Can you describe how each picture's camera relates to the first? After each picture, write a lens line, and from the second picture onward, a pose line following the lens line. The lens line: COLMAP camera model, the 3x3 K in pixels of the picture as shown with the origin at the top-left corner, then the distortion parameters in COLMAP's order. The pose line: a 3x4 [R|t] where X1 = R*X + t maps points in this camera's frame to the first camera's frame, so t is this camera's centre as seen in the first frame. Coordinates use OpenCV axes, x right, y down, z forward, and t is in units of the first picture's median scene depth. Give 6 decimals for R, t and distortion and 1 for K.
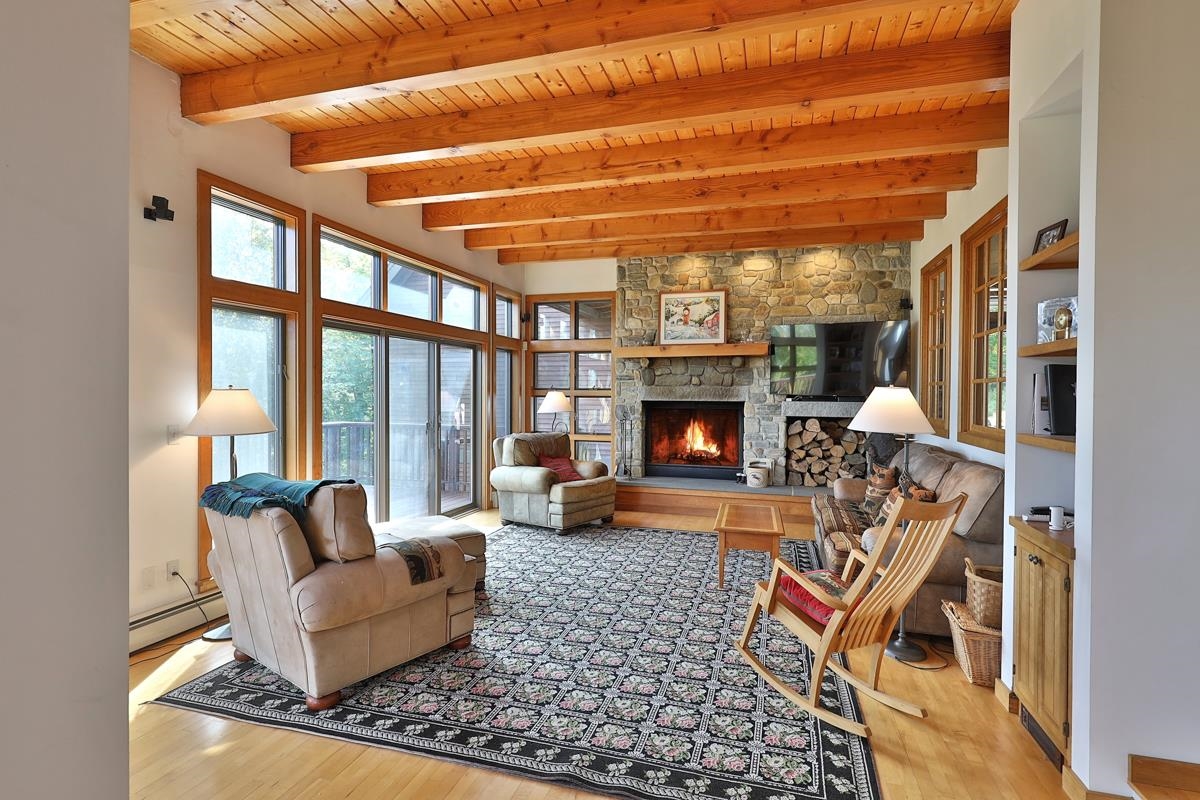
lens RADIAL K [[573.7, 0, 600.0], [0, 573.7, 400.0], [0, 0, 1]] dist [0.002366, 0.000684]
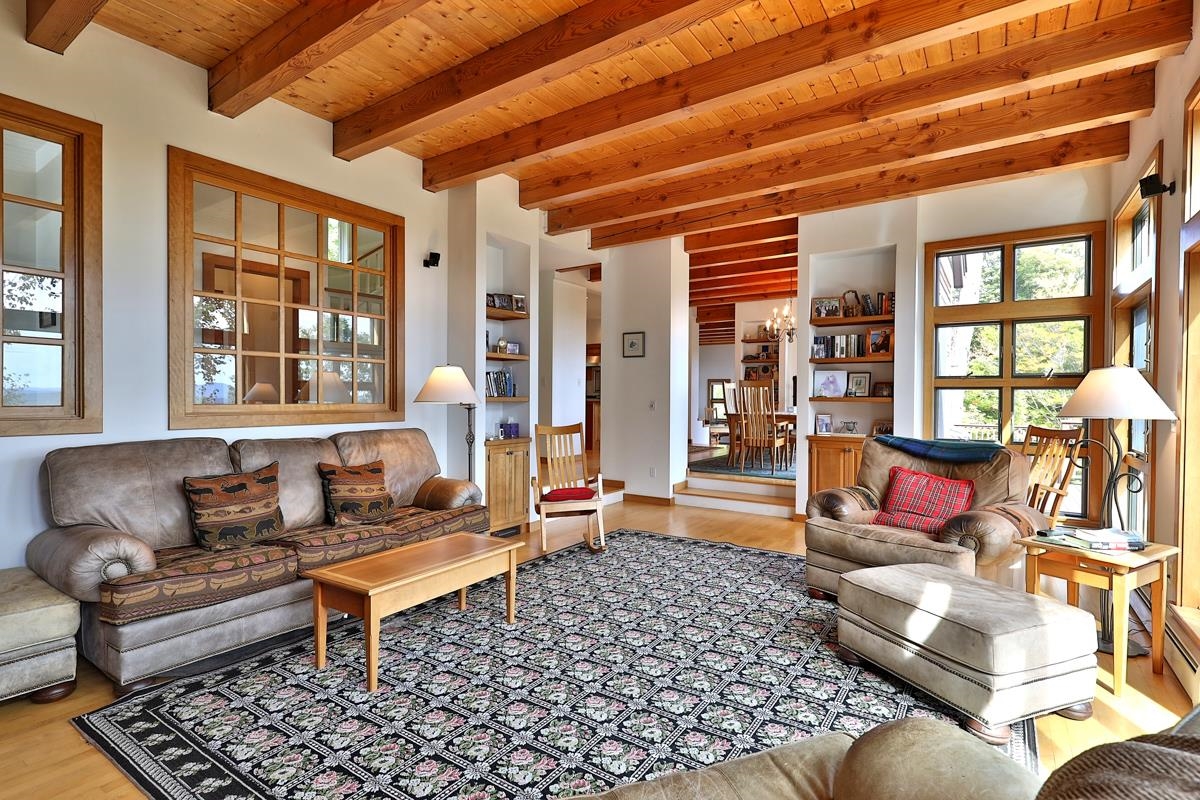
lens RADIAL K [[573.7, 0, 600.0], [0, 573.7, 400.0], [0, 0, 1]] dist [0.002366, 0.000684]
pose [[-0.954244, 0.004883, 0.298989, -0.163450], [0.013065, 0.999593, 0.025374, 0.002540], [-0.298743, 0.028119, -0.953919, 2.081793]]
